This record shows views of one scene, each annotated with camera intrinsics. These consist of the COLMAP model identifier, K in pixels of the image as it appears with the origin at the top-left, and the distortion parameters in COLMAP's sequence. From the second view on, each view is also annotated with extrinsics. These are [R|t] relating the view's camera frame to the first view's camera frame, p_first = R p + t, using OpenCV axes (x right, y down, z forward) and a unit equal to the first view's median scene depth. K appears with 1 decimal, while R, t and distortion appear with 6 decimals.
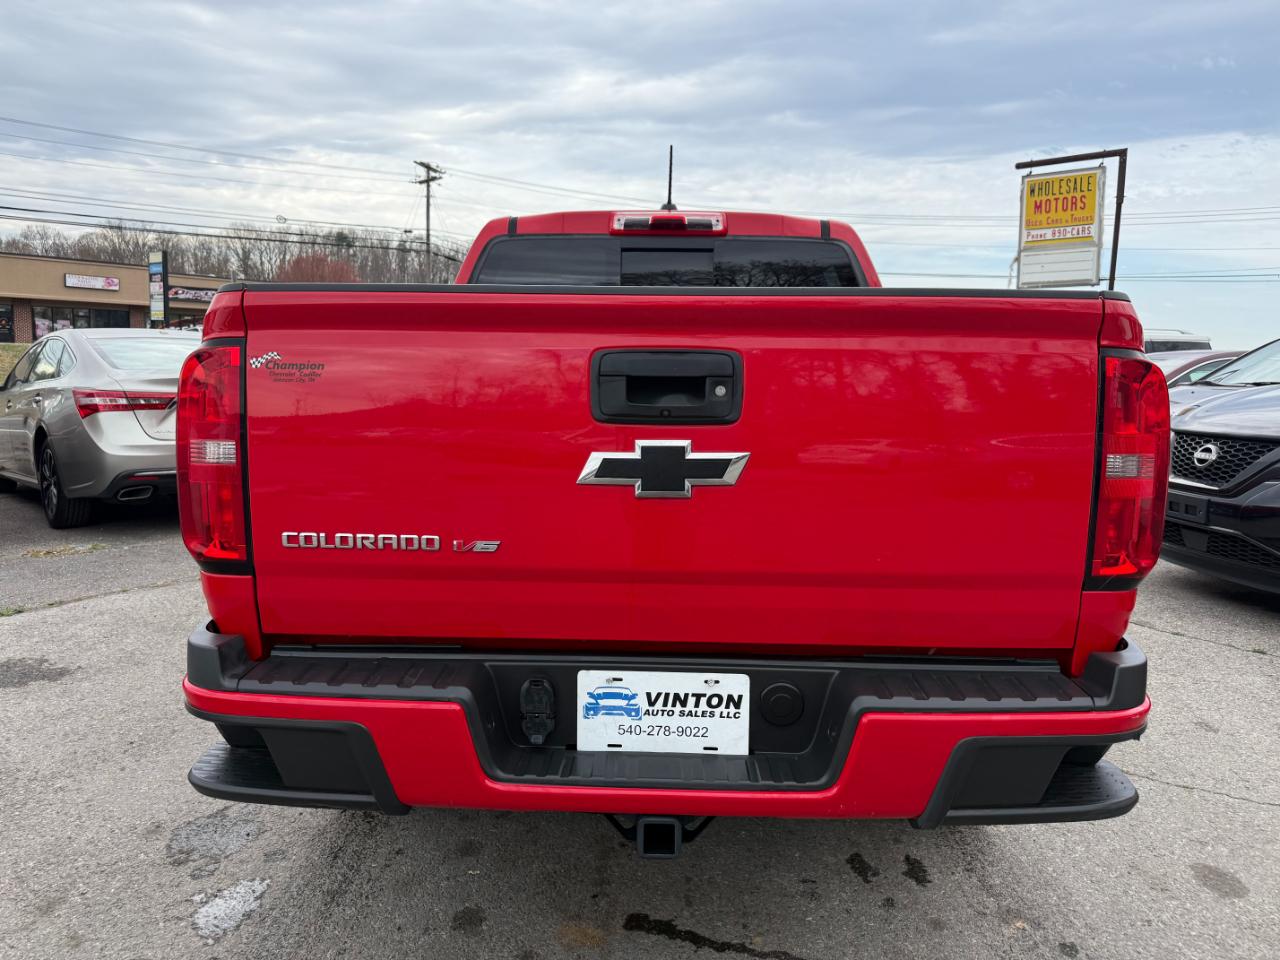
lens RADIAL K [[910.6, 0, 640.0], [0, 910.6, 480.0], [0, 0, 1]] dist [0.049097, -0.058625]
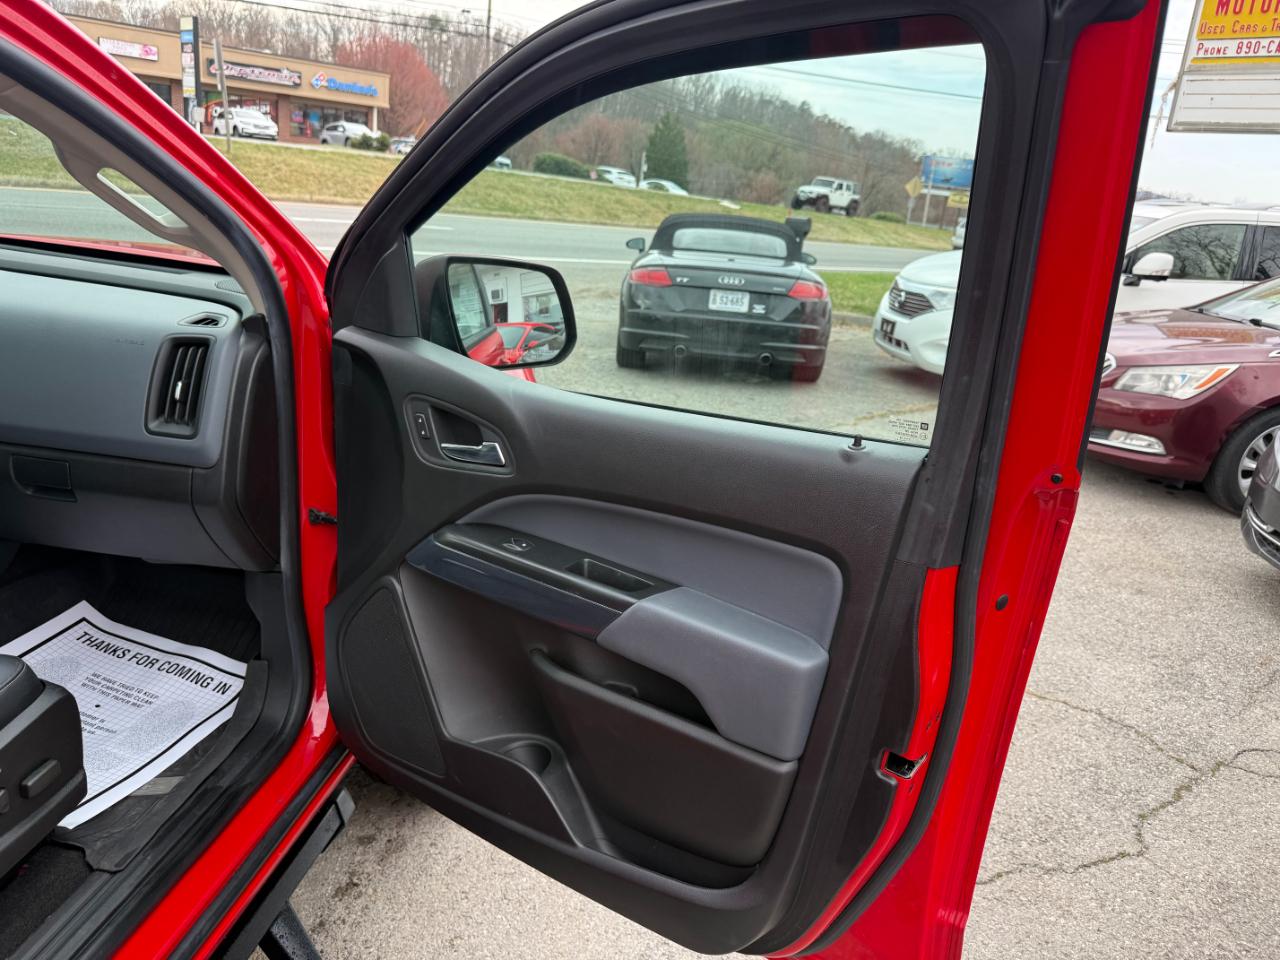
lens RADIAL K [[911.5, 0, 641.9], [0, 911.5, 484.1], [0, 0, 1]] dist [0.043754, -0.051934]
pose [[0.991158, 0.106394, -0.079283, 0.493024], [-0.089340, 0.976910, 0.194074, -0.232893], [0.098100, -0.185275, 0.977778, 1.139435]]
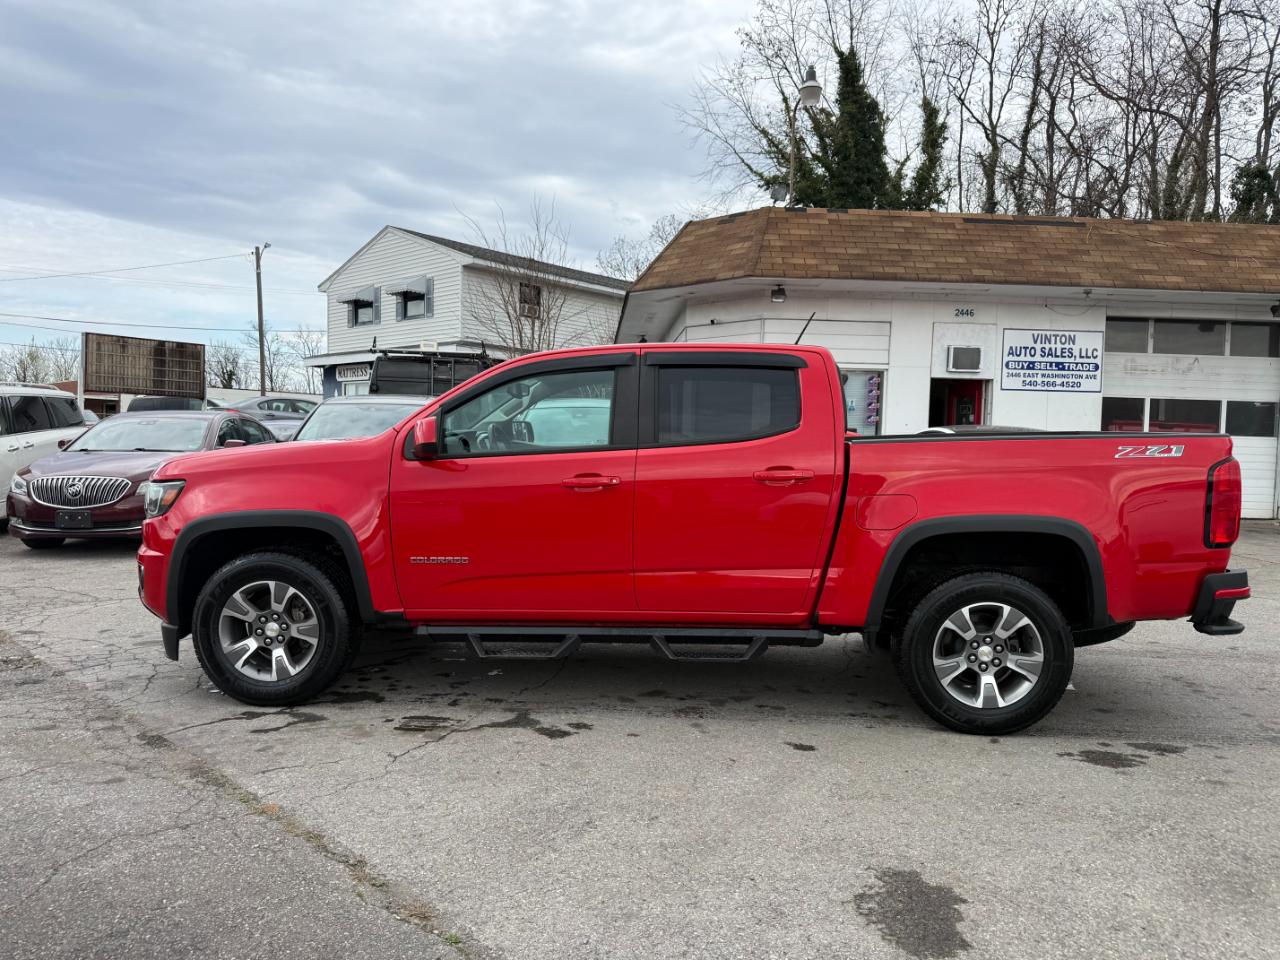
lens RADIAL K [[911.5, 0, 641.9], [0, 911.5, 484.1], [0, 0, 1]] dist [0.043754, -0.051934]
pose [[0.030359, -0.077267, 0.996548, -1.507012], [0.110000, 0.991210, 0.073502, -0.216304], [-0.993468, 0.107389, 0.038591, 1.245353]]
